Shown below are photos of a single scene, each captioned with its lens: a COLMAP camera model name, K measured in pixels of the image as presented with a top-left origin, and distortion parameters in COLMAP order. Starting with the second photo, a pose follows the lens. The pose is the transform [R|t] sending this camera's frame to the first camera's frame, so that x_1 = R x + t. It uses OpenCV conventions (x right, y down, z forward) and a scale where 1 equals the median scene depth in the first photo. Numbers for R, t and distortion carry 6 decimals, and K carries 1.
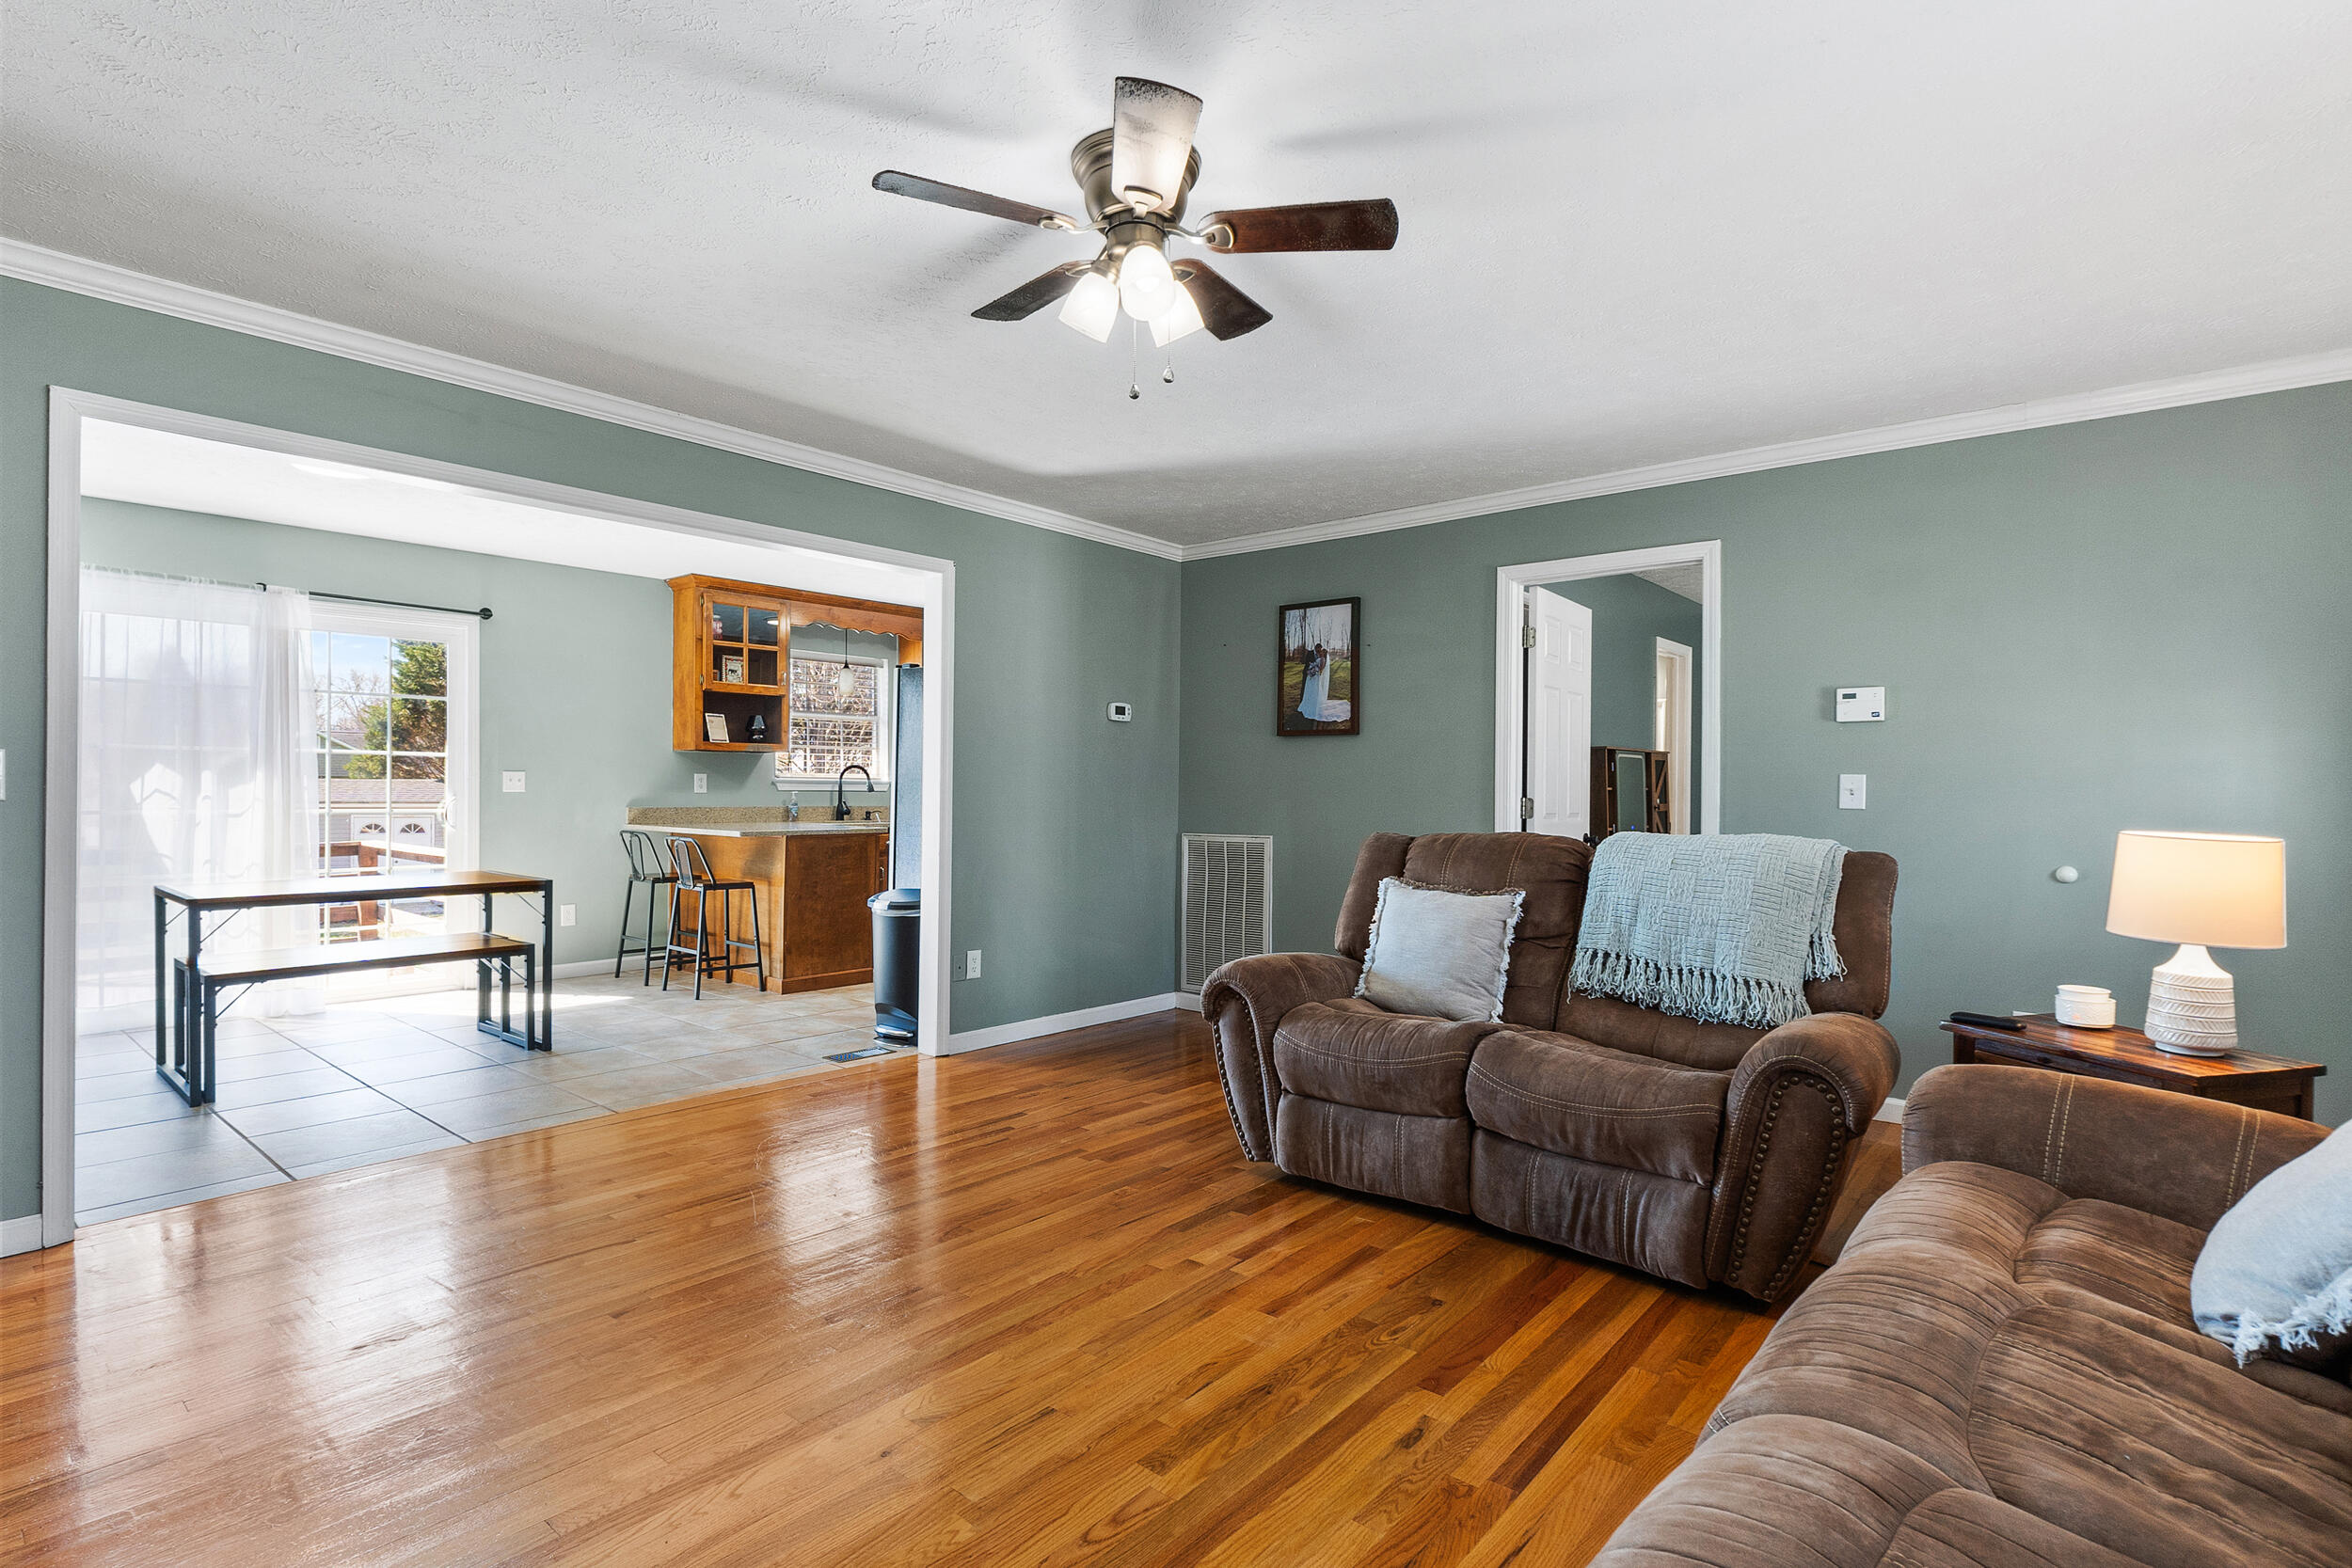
lens RADIAL K [[1155.2, 0, 1179.1], [0, 1155.2, 791.2], [0, 0, 1]] dist [-0.009806, 0.000027]
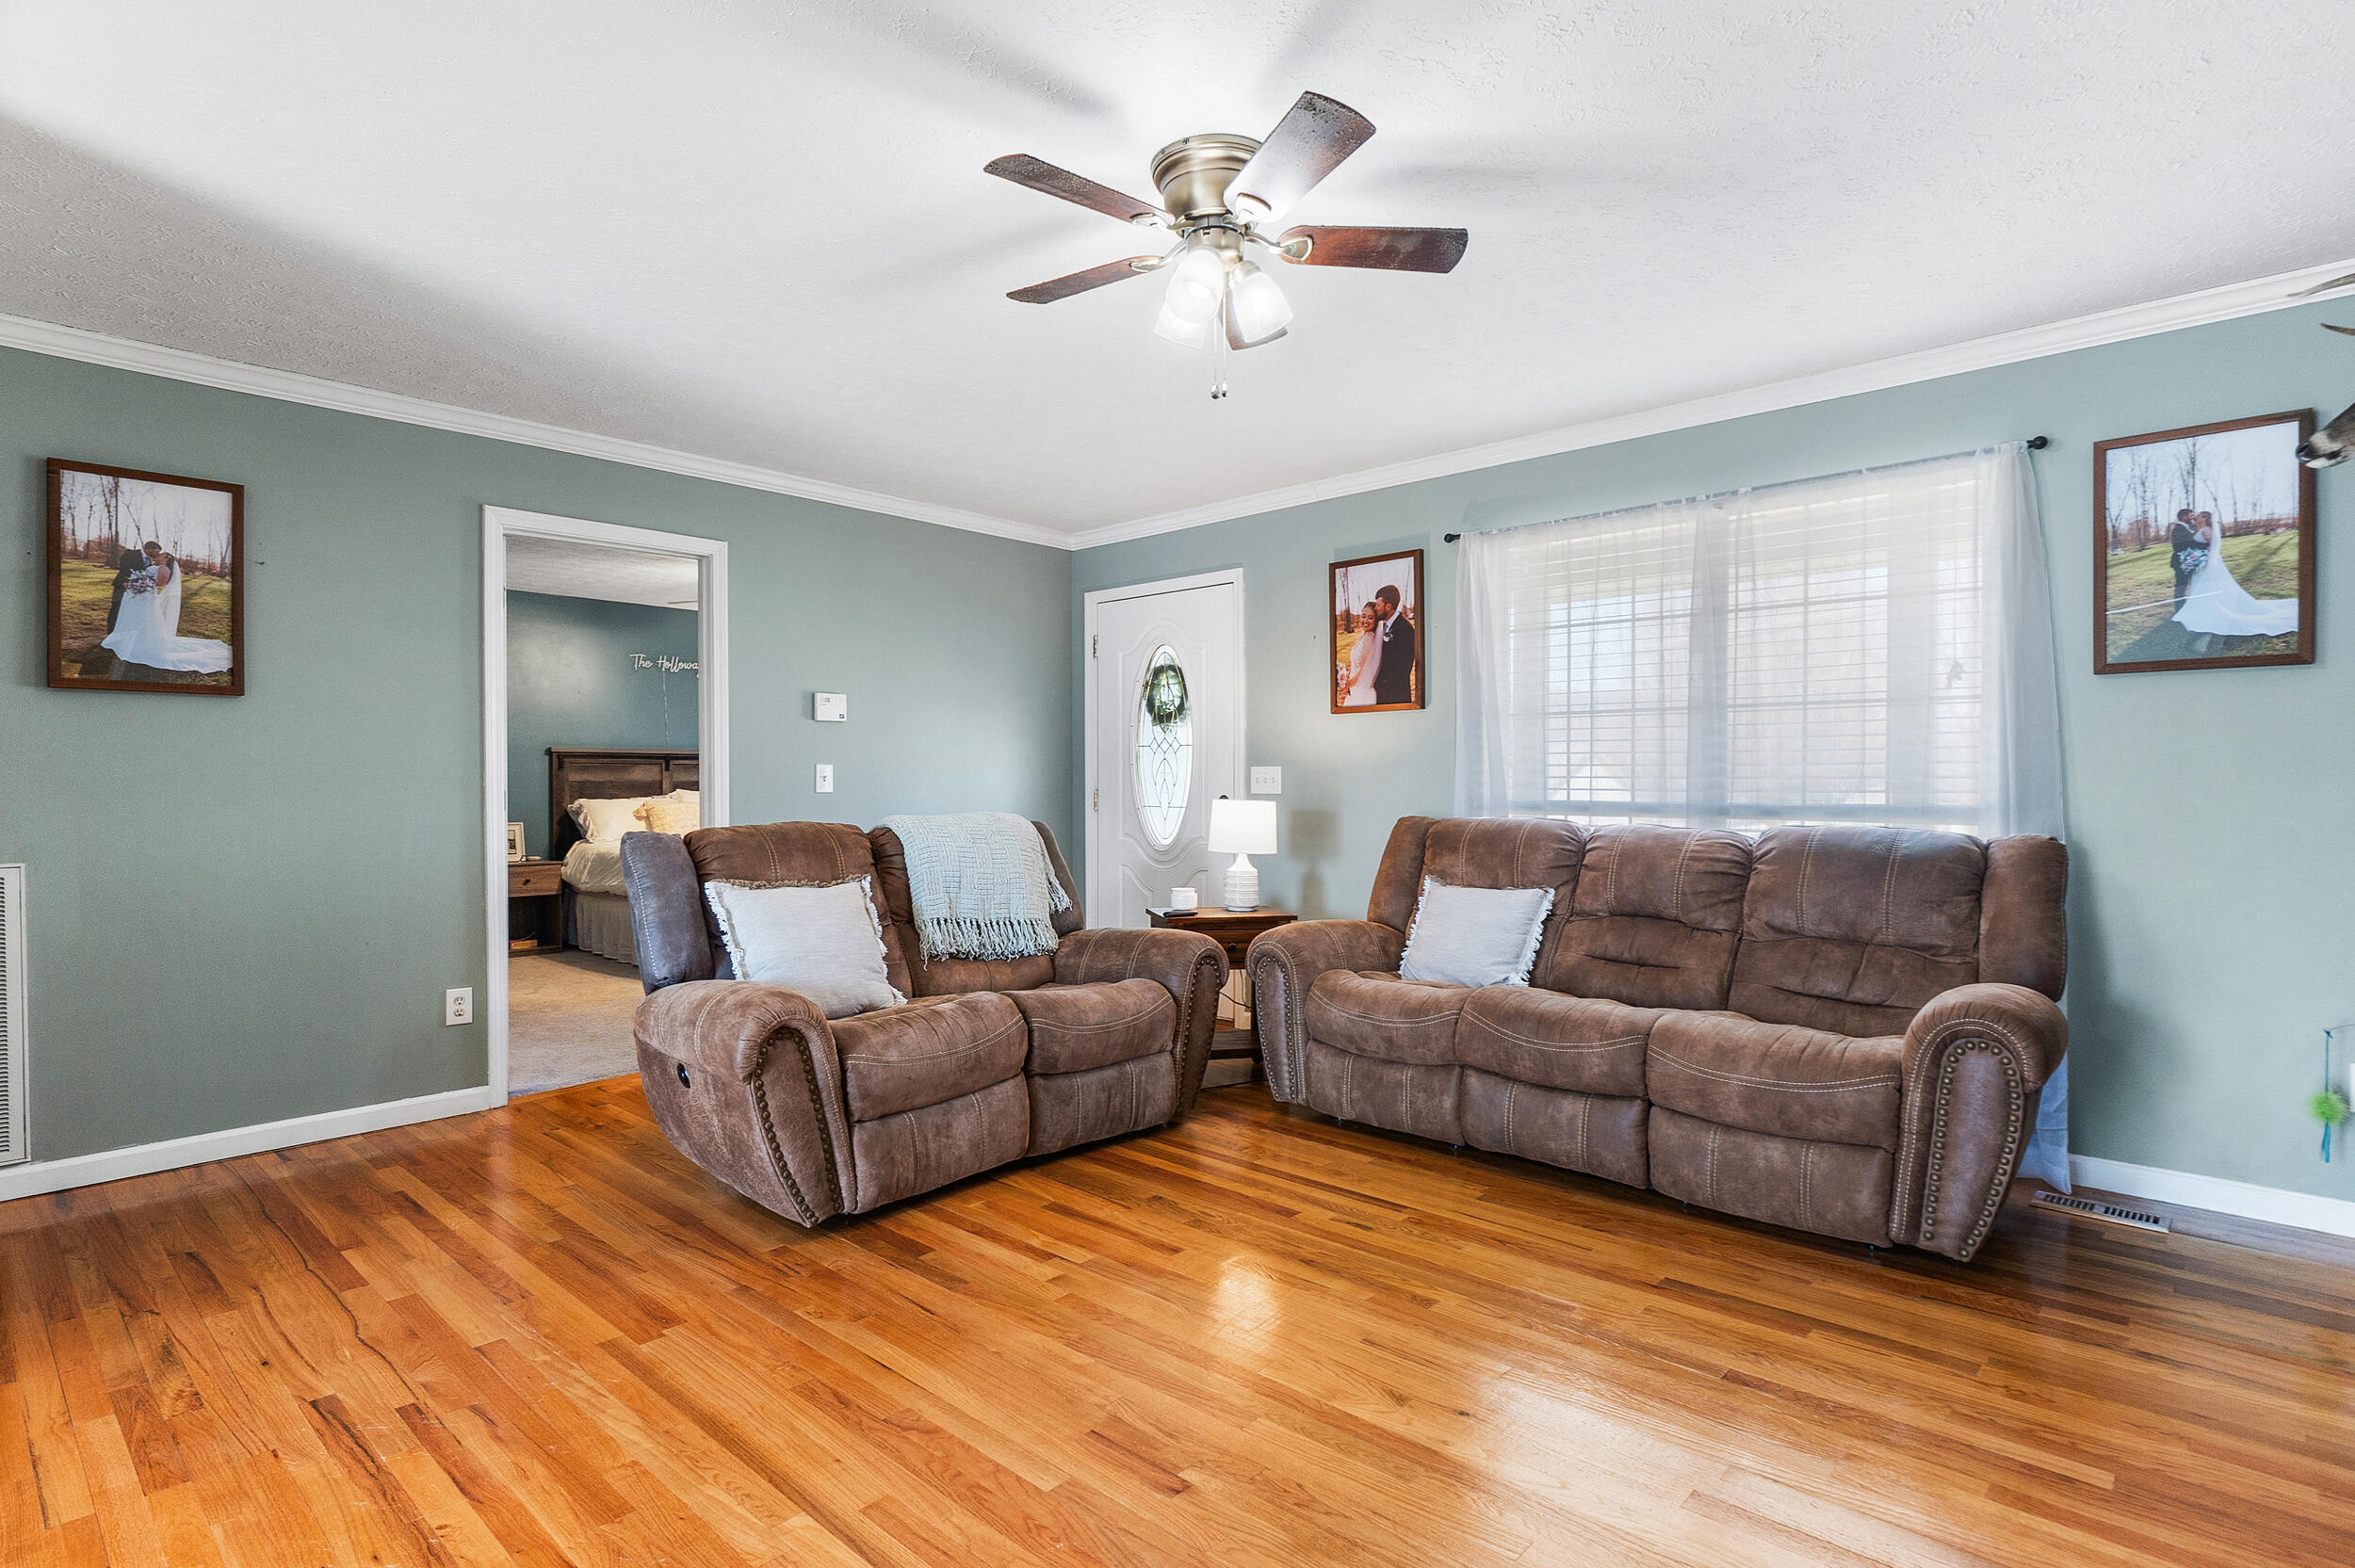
lens RADIAL K [[1156.7, 0, 1178.8], [0, 1156.7, 793.6], [0, 0, 1]] dist [-0.009806, 0.000027]
pose [[0.047588, -0.020665, 0.998653, -0.710821], [0.001735, 0.999786, 0.020606, -0.008860], [-0.998866, 0.000752, 0.047614, 0.654722]]
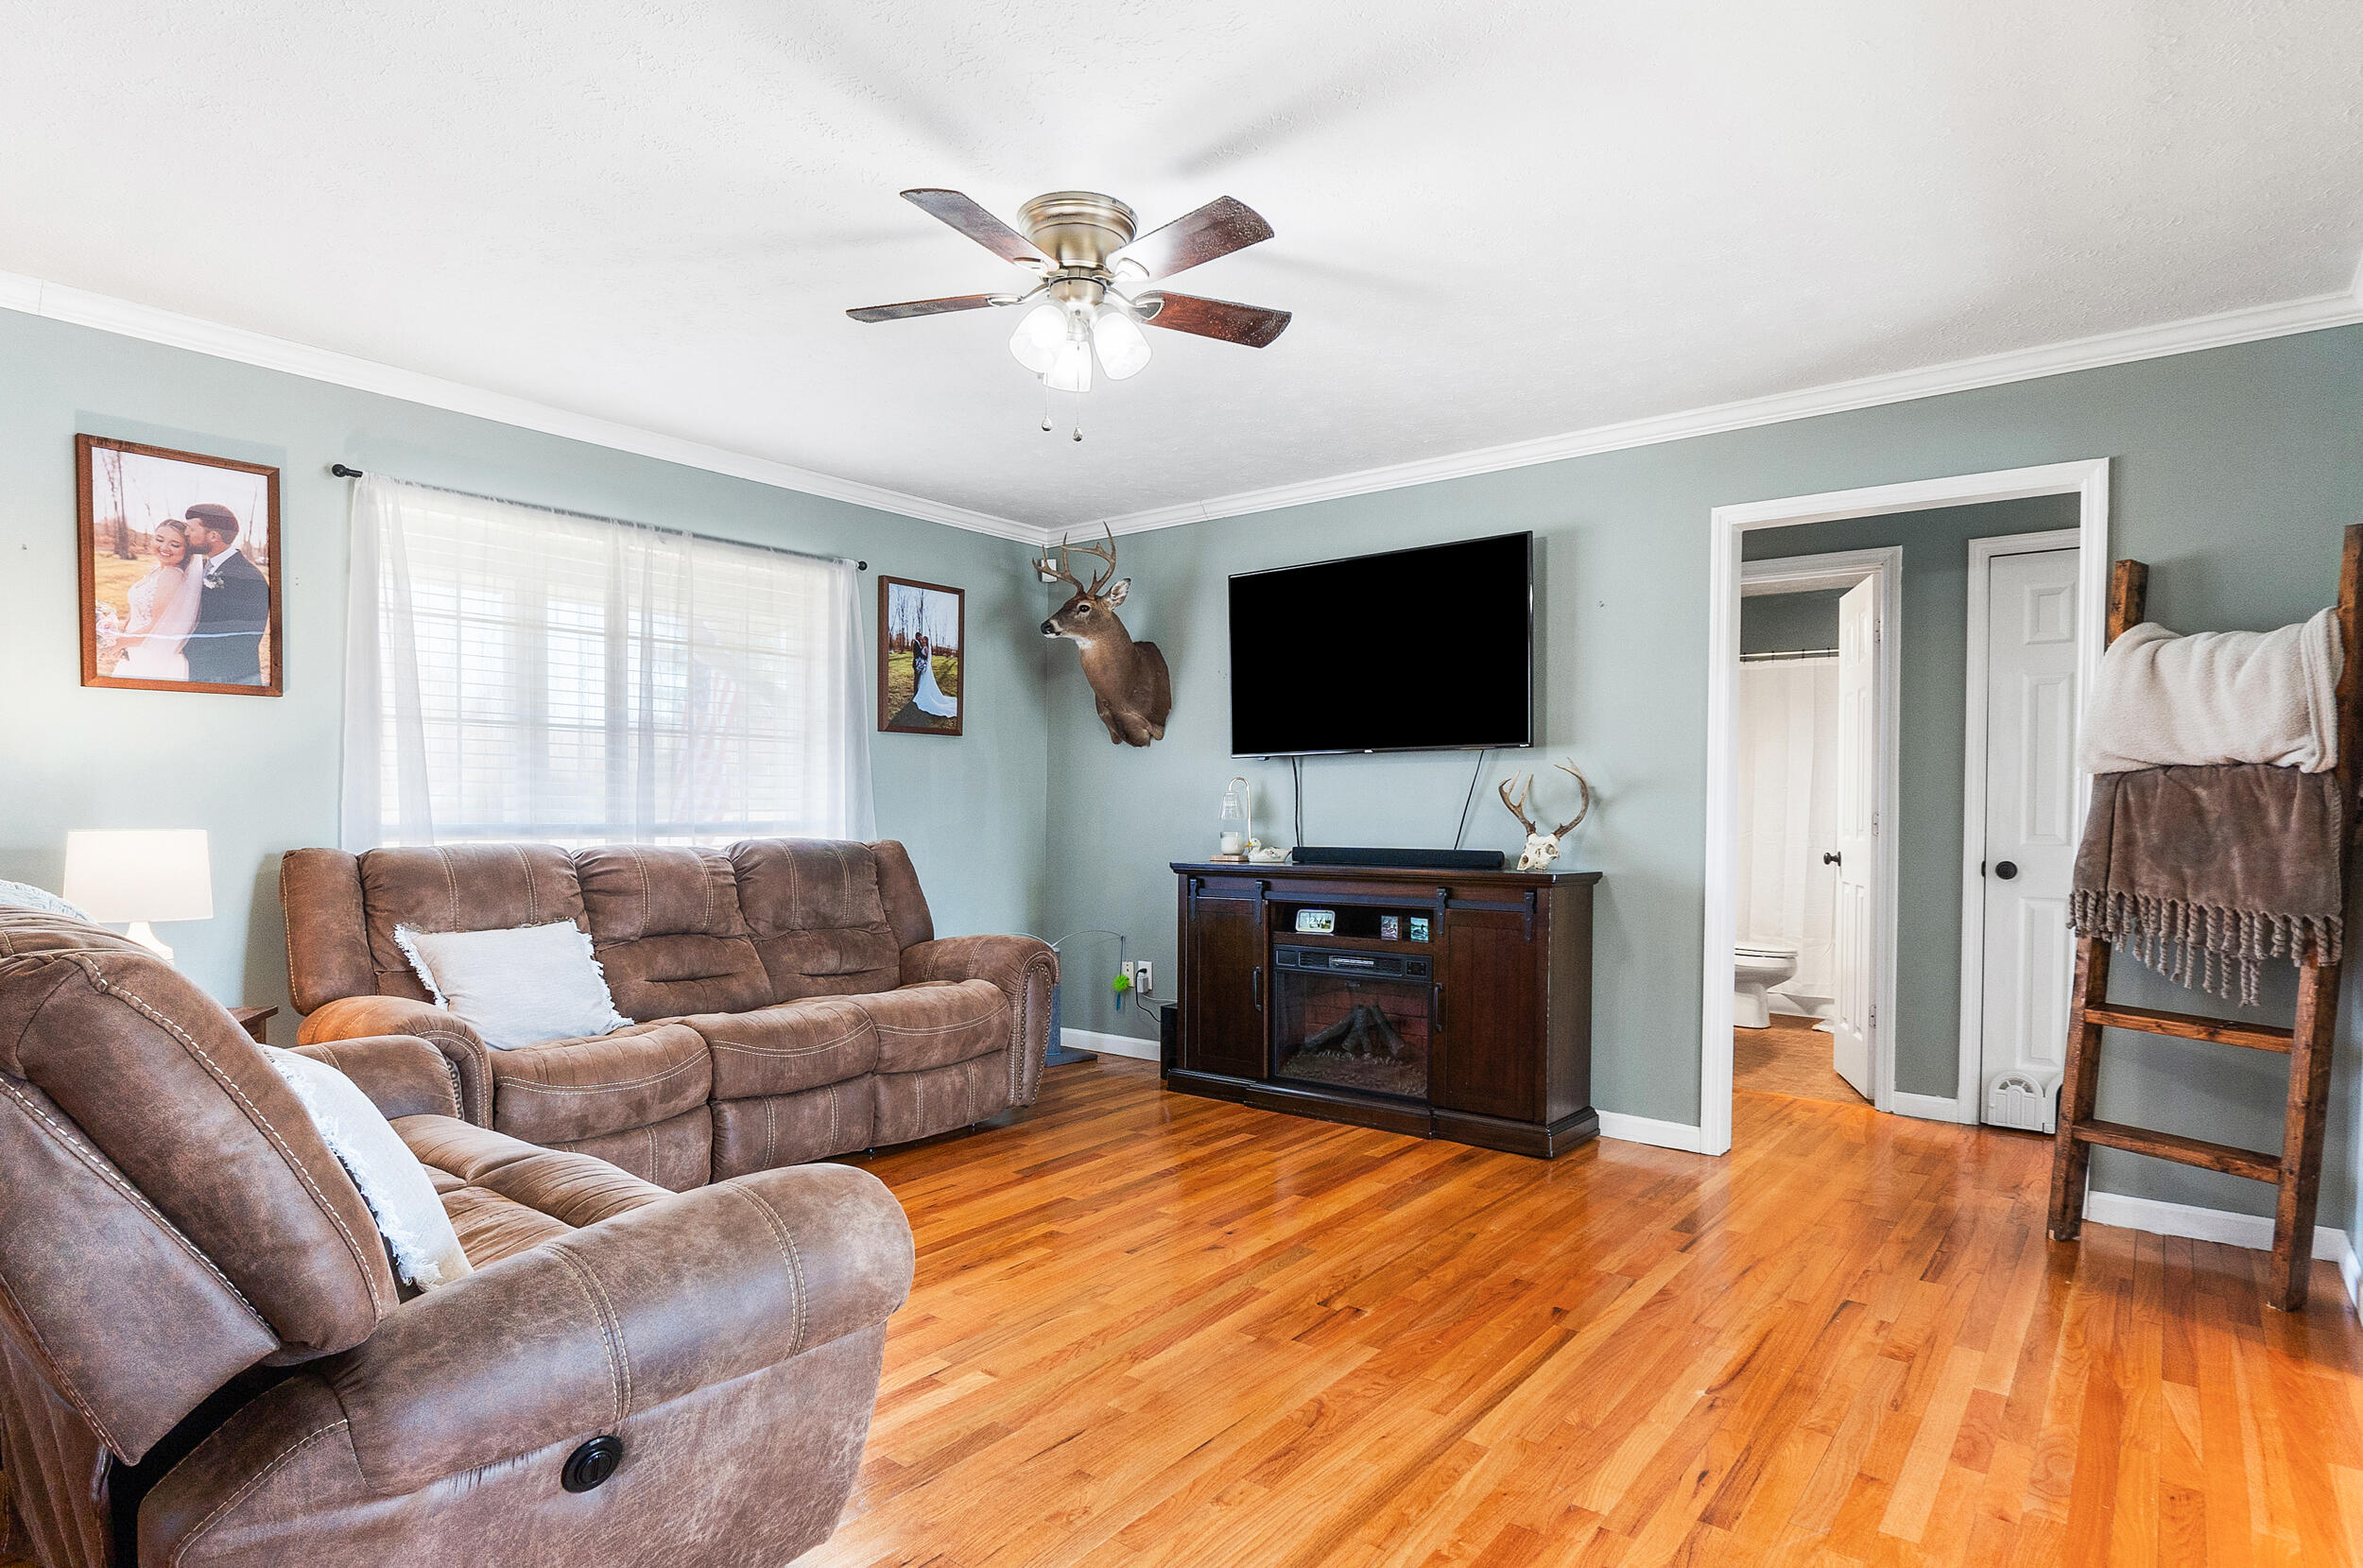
lens RADIAL K [[1214.1, 0, 1180.9], [0, 1214.1, 804.9], [0, 0, 1]] dist [-0.001077, 0.000301]
pose [[-0.999832, -0.015834, -0.009227, -0.077763], [-0.015850, 0.999873, 0.001608, -0.003545], [0.009200, 0.001754, -0.999956, 1.444514]]
